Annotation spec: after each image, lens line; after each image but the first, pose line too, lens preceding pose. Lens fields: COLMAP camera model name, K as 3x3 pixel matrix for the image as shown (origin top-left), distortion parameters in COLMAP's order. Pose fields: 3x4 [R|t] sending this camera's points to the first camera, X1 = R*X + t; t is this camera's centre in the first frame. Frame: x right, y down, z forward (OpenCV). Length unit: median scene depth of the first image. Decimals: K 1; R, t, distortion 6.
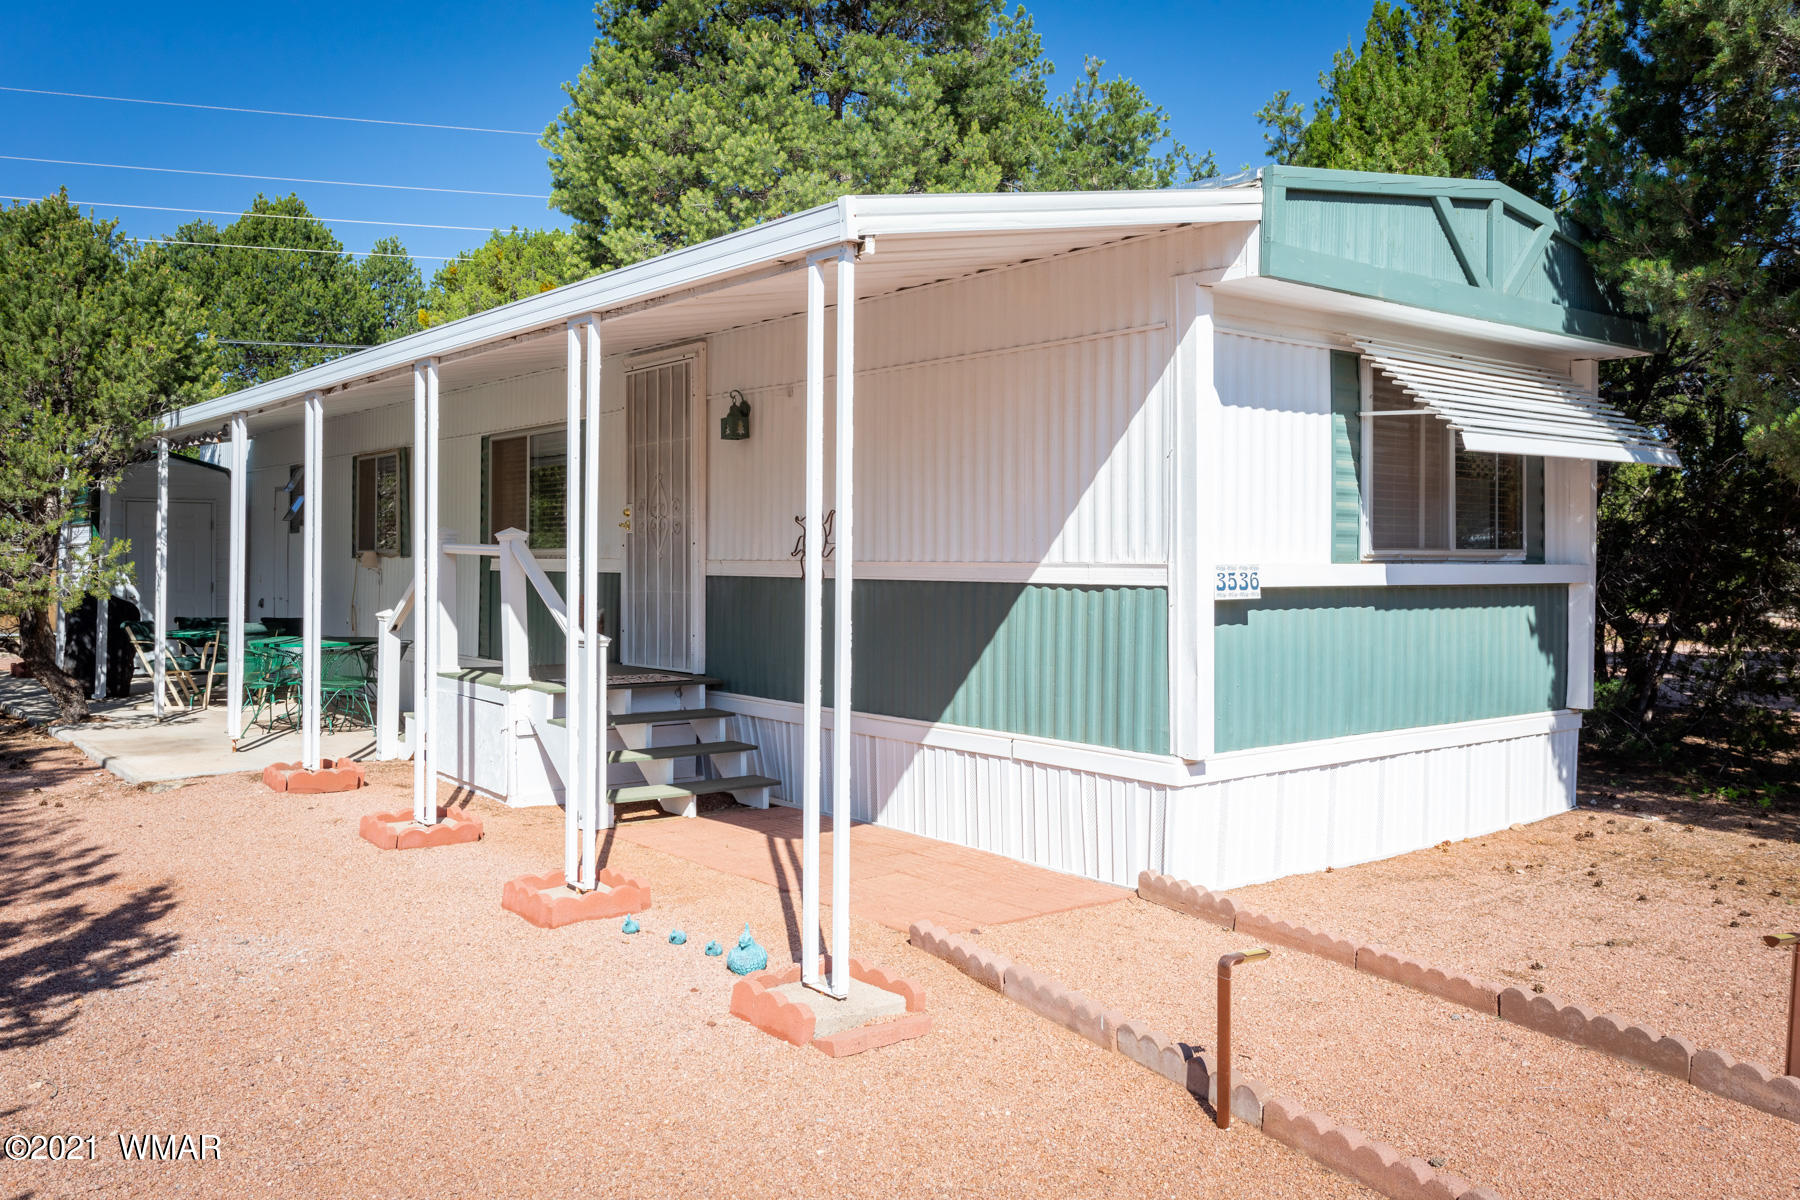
lens RADIAL K [[1484.7, 0, 900.4], [0, 1484.7, 582.4], [0, 0, 1]] dist [0.027824, -0.008095]
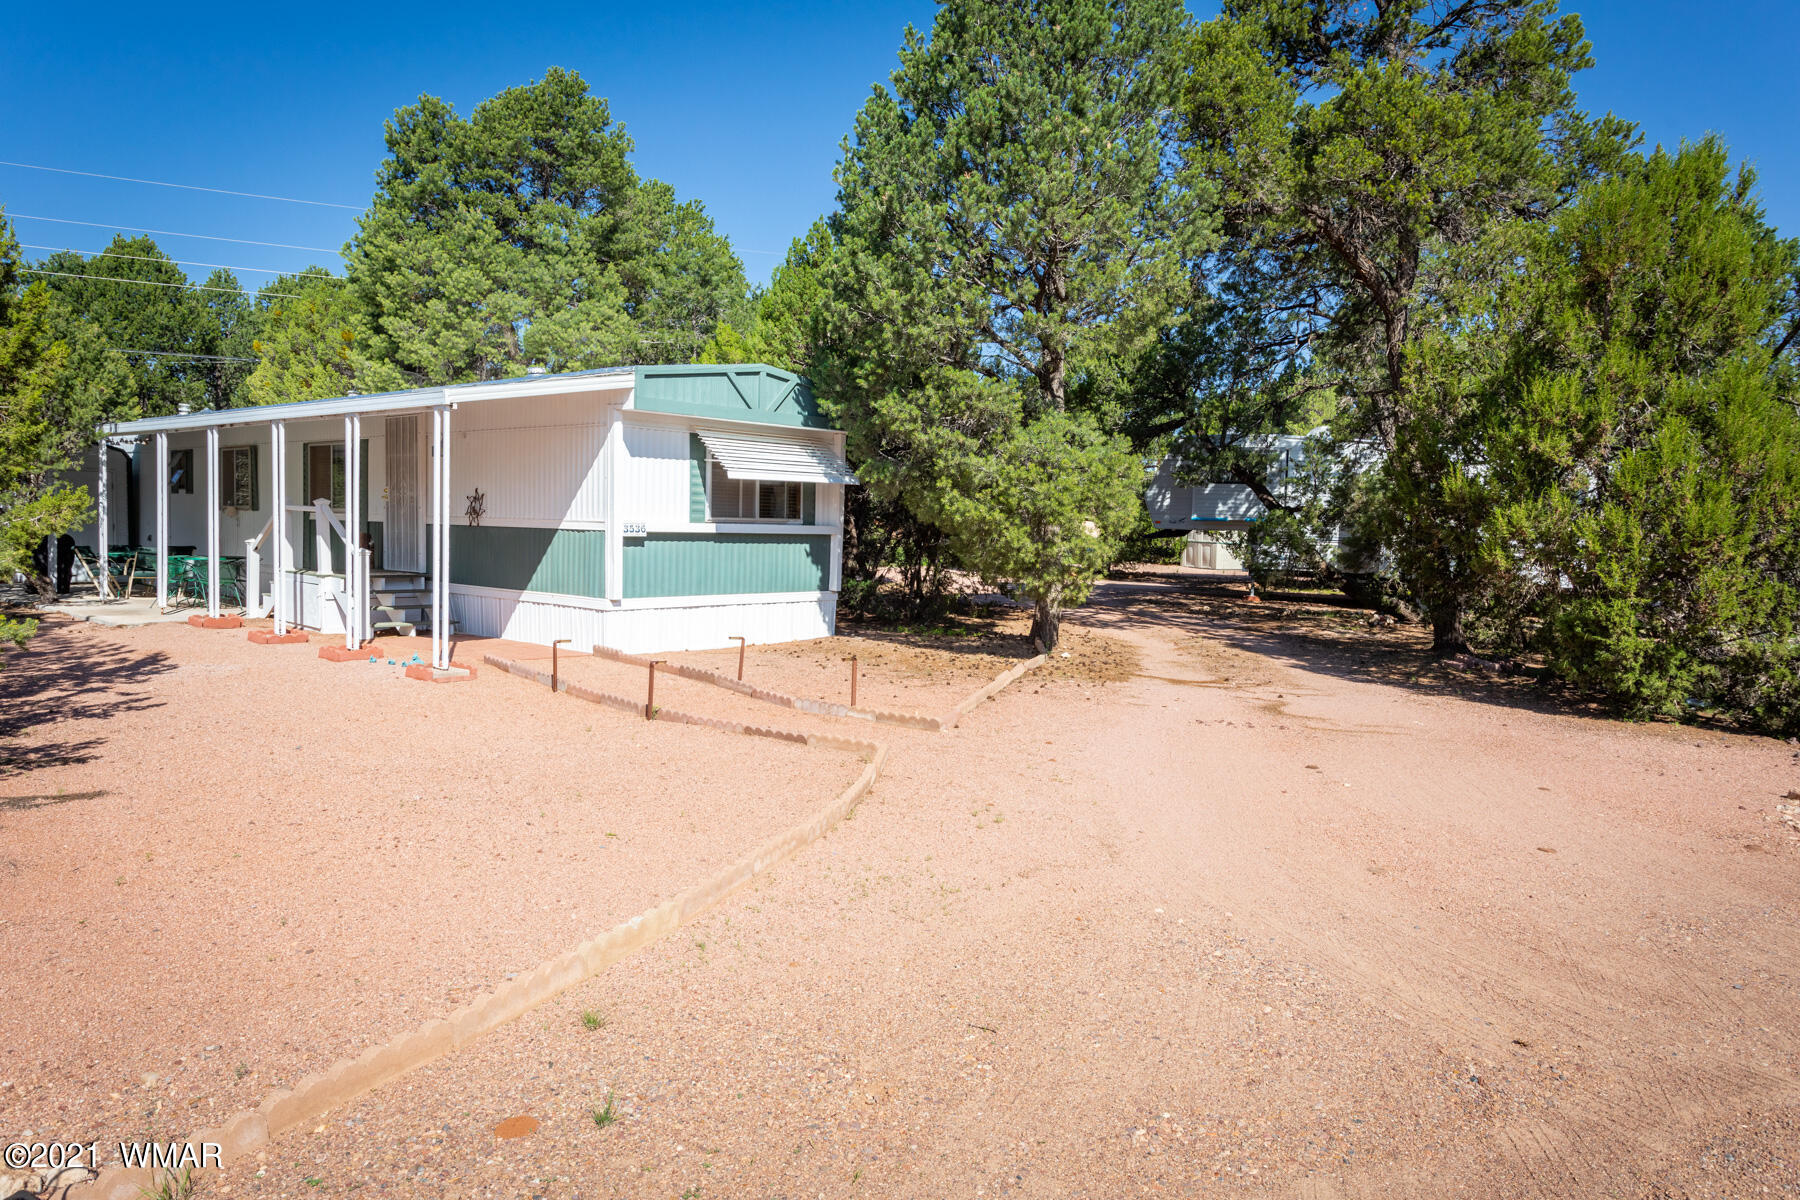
lens RADIAL K [[1233.6, 0, 901.4], [0, 1233.6, 610.0], [0, 0, 1]] dist [0.013709, 0.012639]
pose [[0.983963, 0.006210, 0.178266, 0.223761], [-0.016225, 0.998367, 0.054778, 0.010591], [-0.177634, -0.056792, 0.982456, -0.834864]]
